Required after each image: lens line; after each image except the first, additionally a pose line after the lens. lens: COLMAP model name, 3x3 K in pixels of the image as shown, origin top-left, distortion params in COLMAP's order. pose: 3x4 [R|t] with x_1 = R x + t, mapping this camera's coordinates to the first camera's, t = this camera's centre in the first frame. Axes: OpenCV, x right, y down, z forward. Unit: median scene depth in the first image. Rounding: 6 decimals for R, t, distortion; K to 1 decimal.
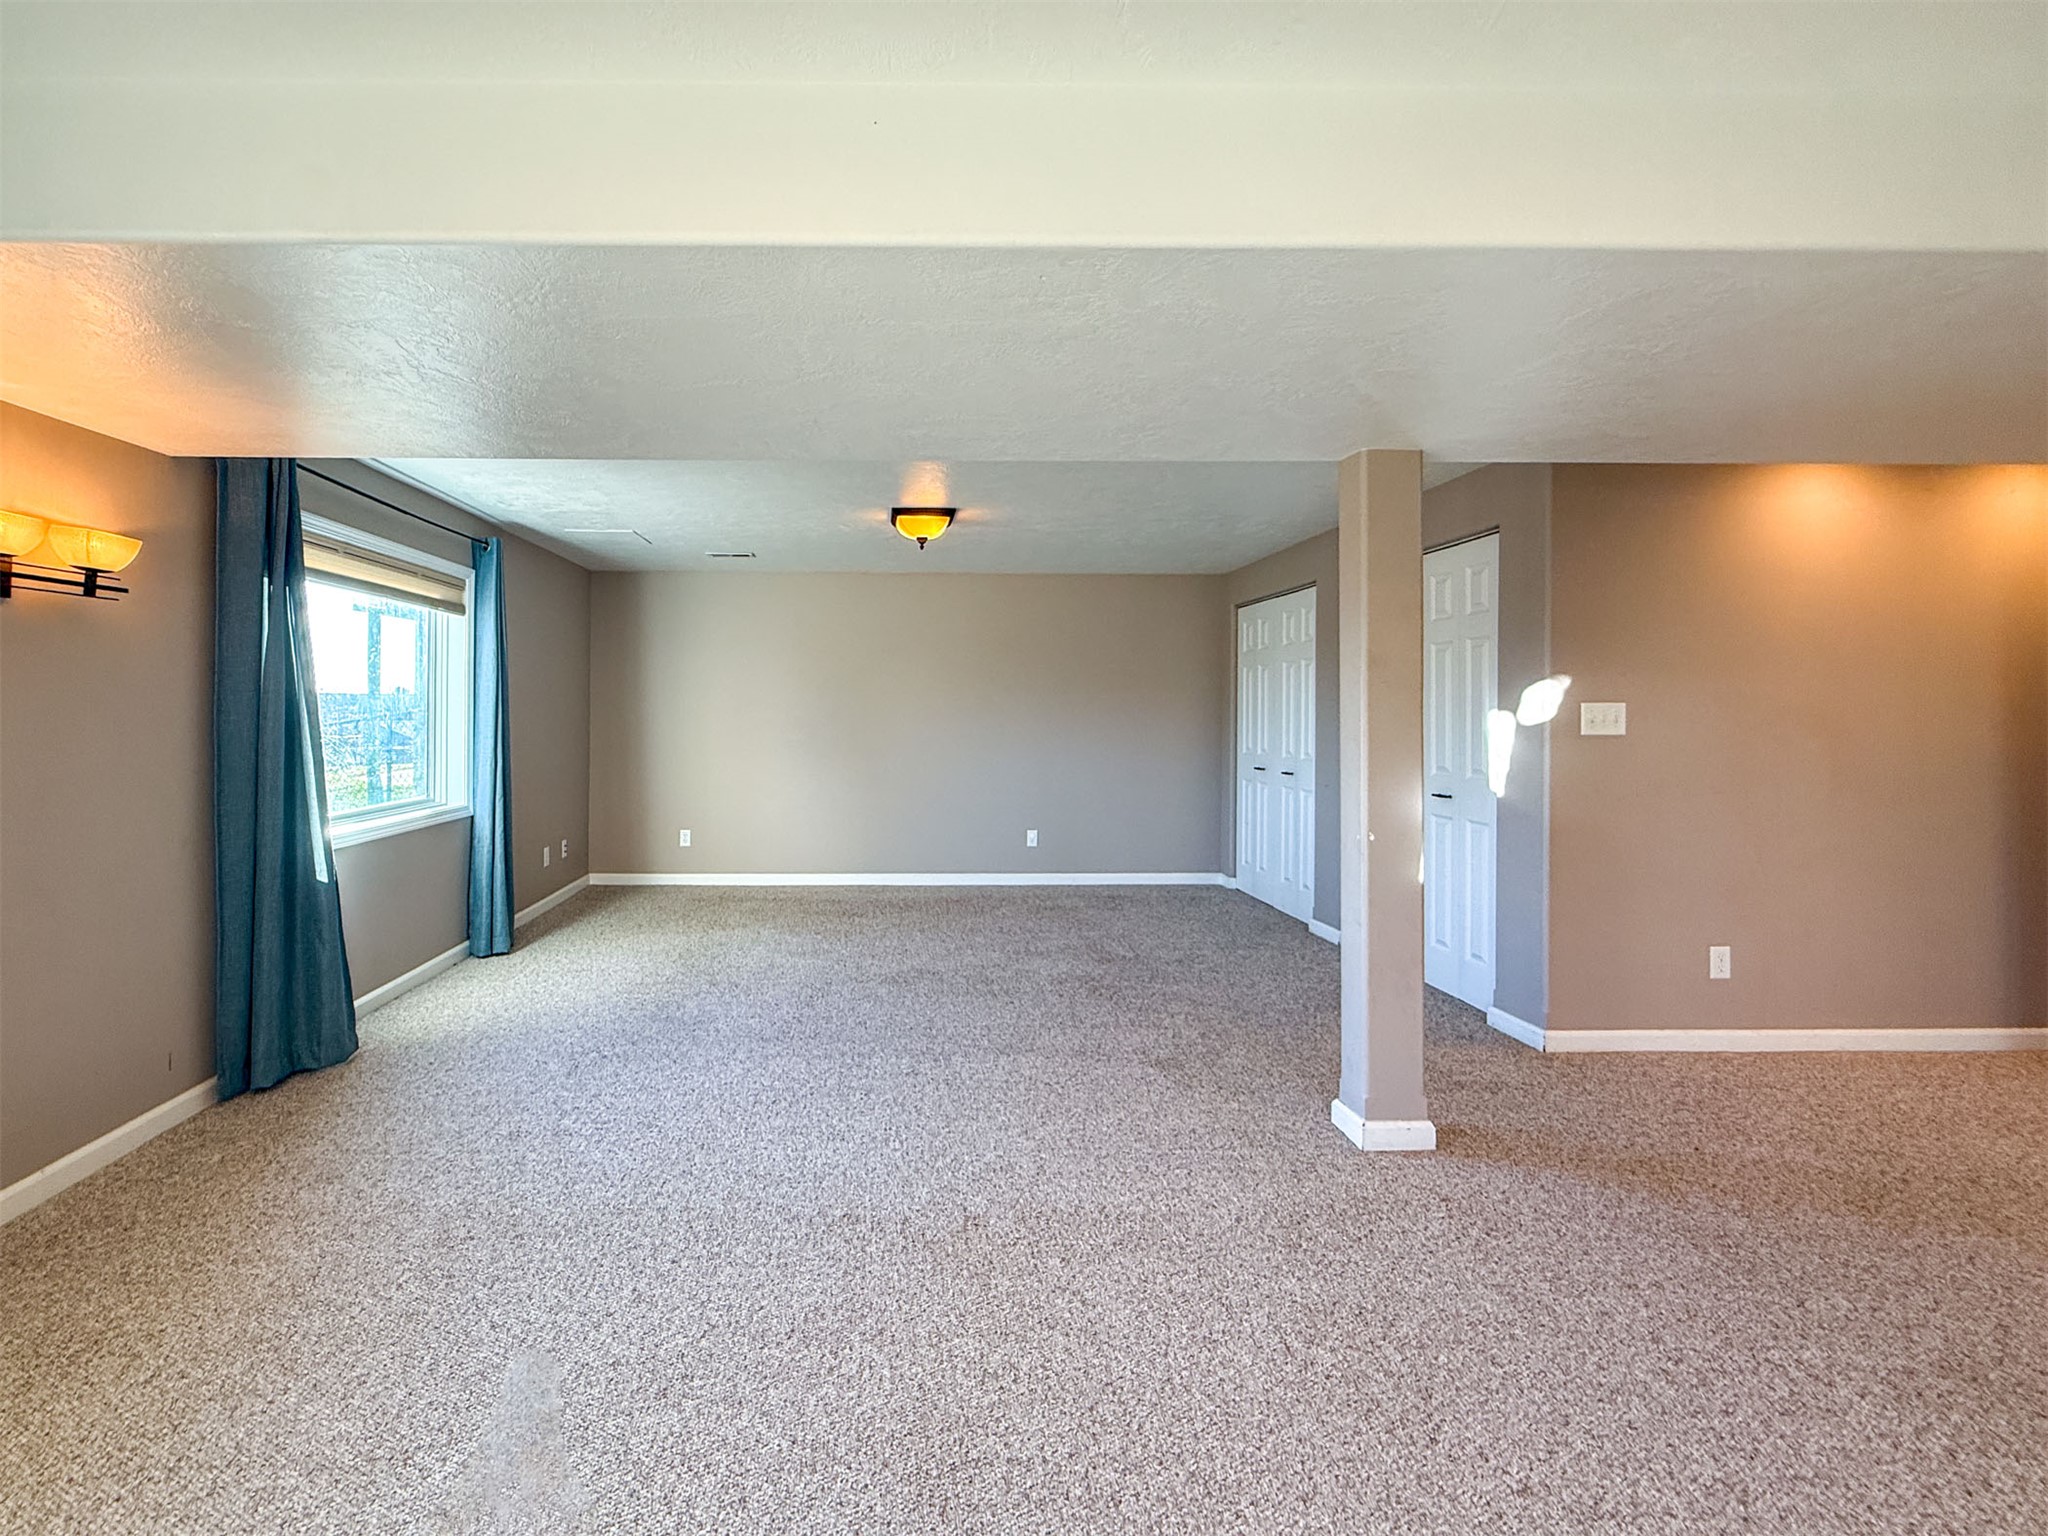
lens RADIAL K [[865.0, 0, 1025.7], [0, 865.0, 710.2], [0, 0, 1]] dist [0.001184, 0.000357]
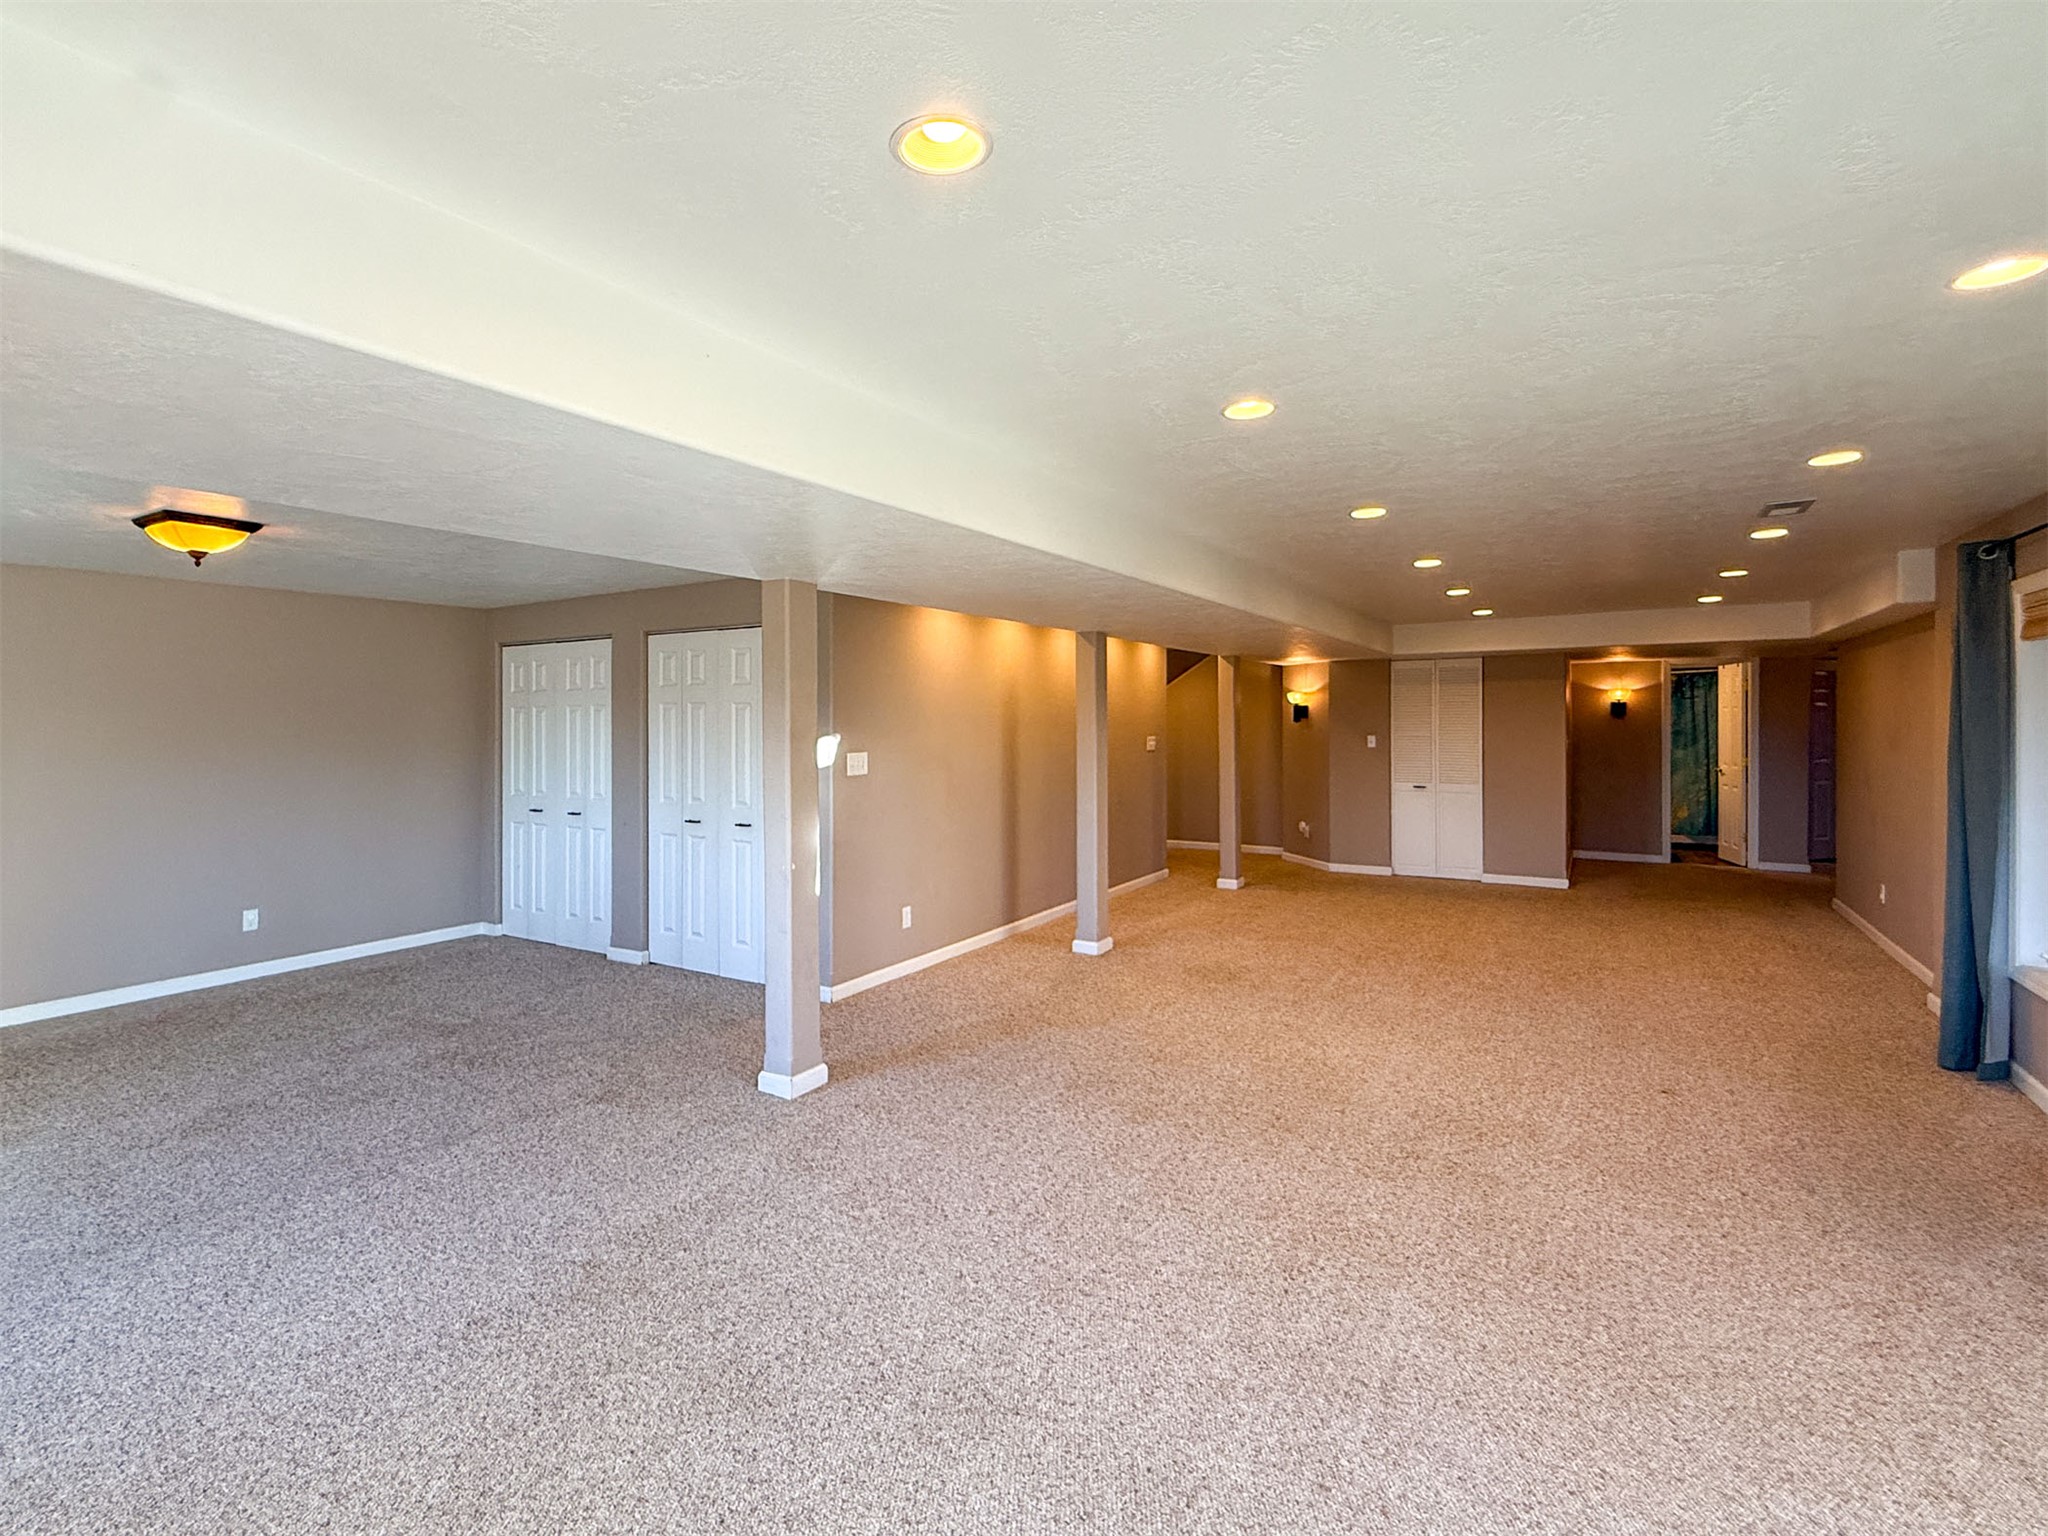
lens RADIAL K [[829.0, 0, 1013.9], [0, 829.0, 709.8], [0, 0, 1]] dist [0.003019, 0.000111]
pose [[0.580681, 0.024735, 0.813755, -0.406819], [-0.006965, 0.999653, -0.025416, -0.059637], [-0.814101, 0.009091, 0.580651, -0.037016]]
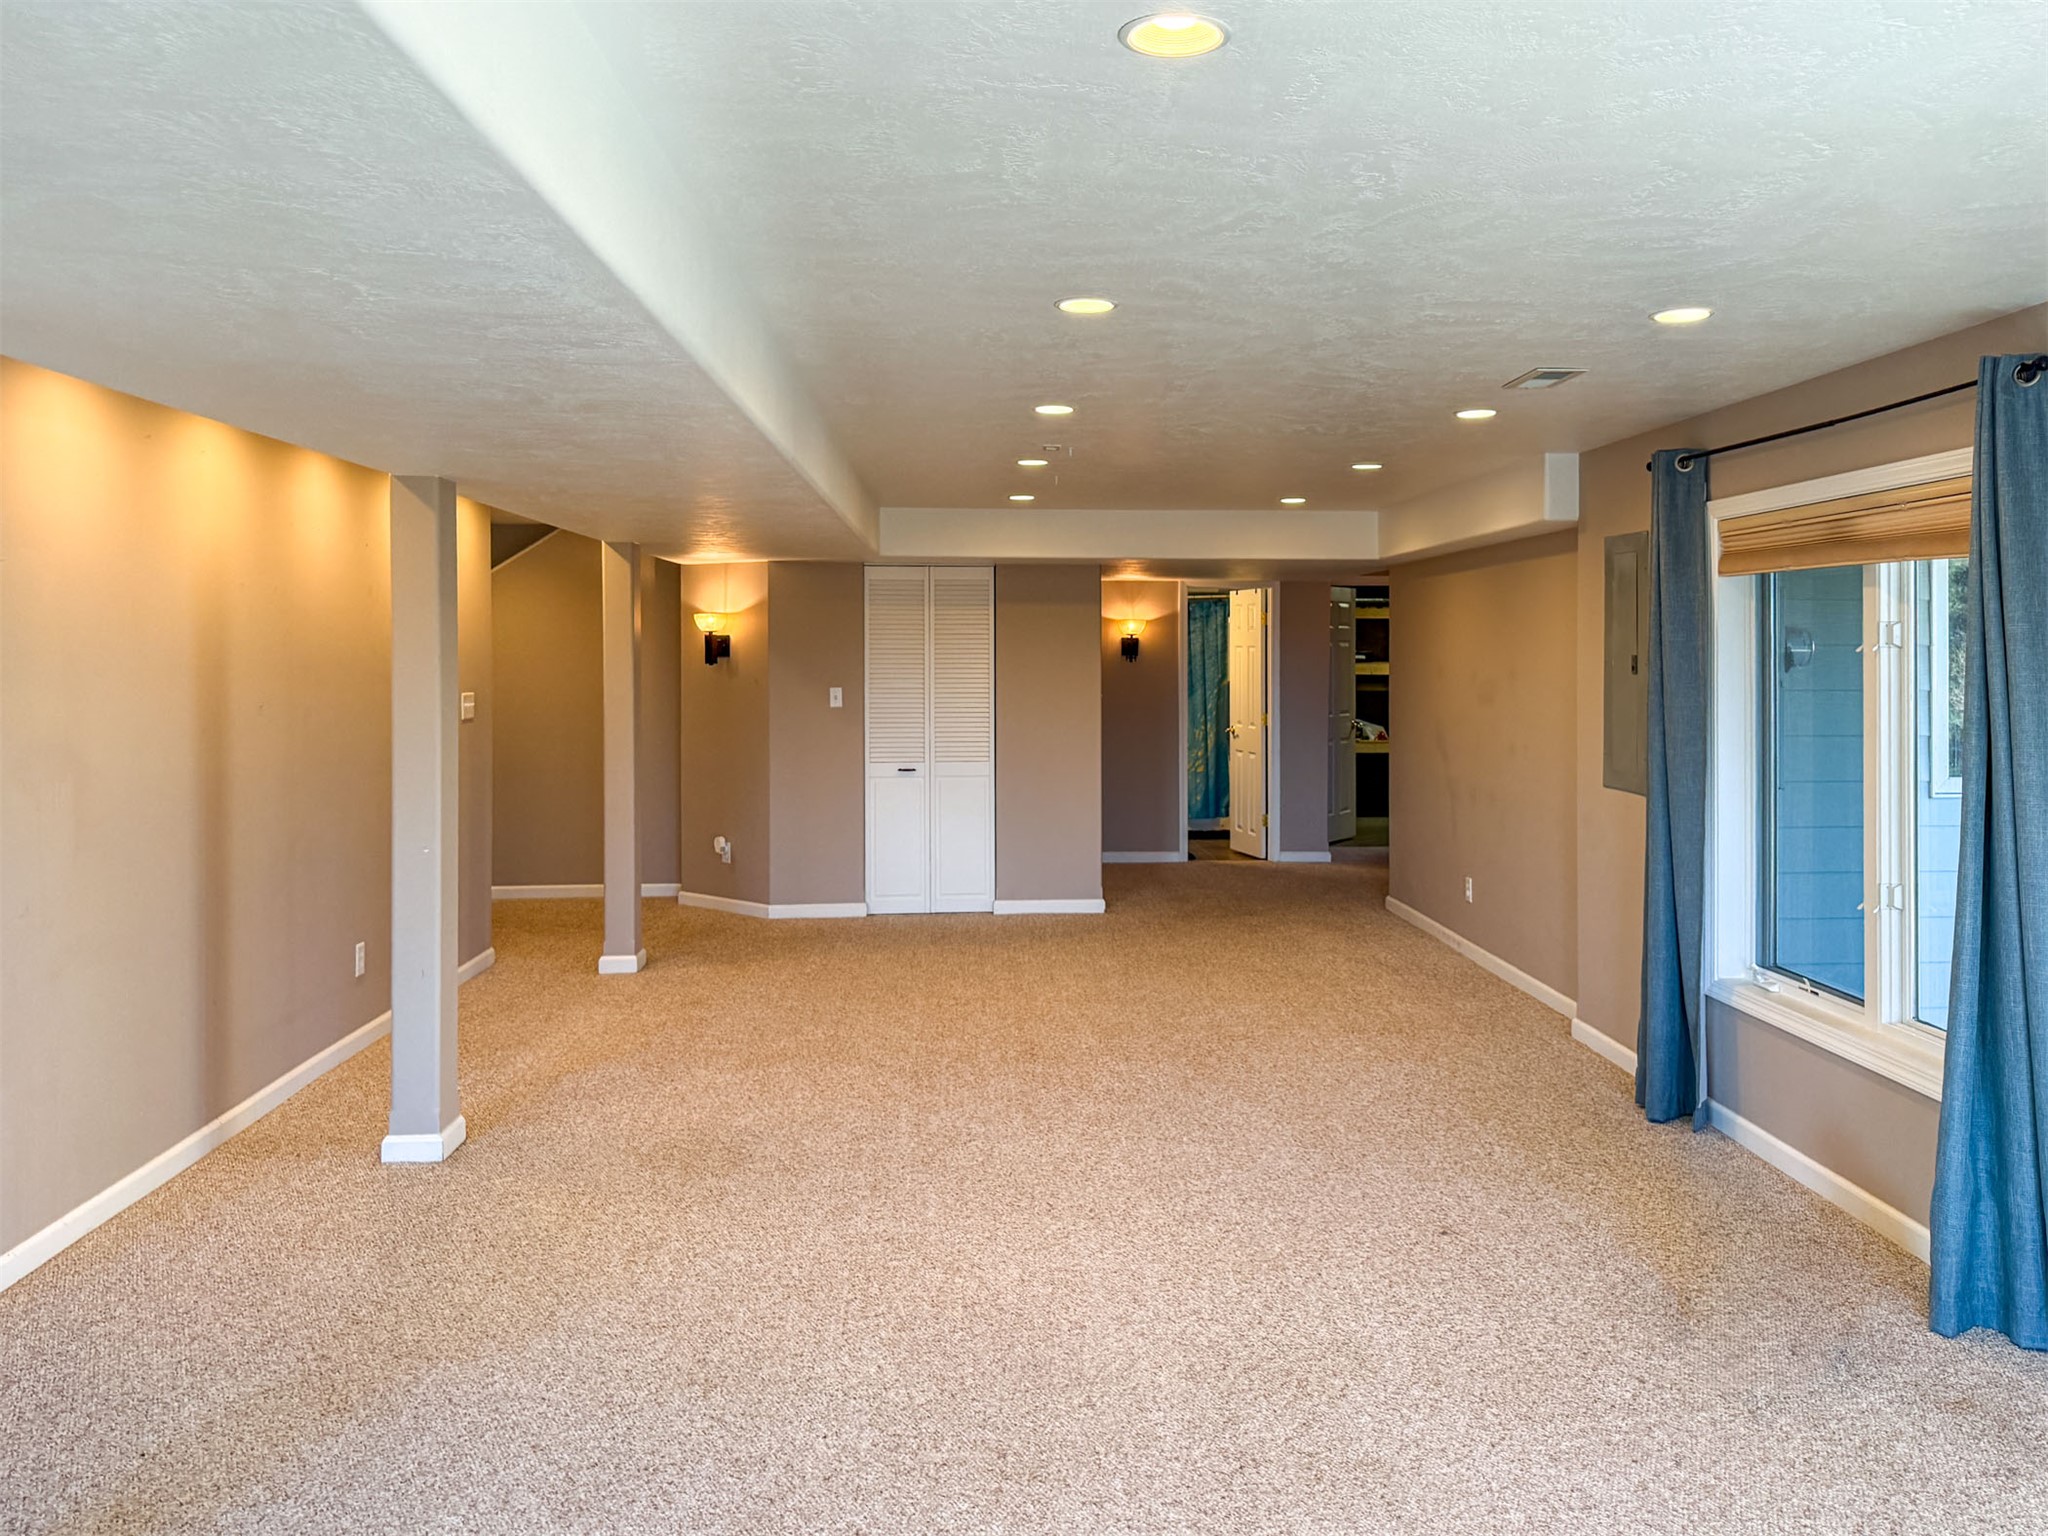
lens RADIAL K [[1440.8, 0, 1032.0], [0, 1440.8, 655.9], [0, 0, 1]] dist [0.092632, -0.107533]
pose [[0.034383, 0.018503, 0.999237, -0.295117], [-0.007220, 0.999807, -0.018265, -0.073841], [-0.999383, -0.006586, 0.034510, 0.282900]]
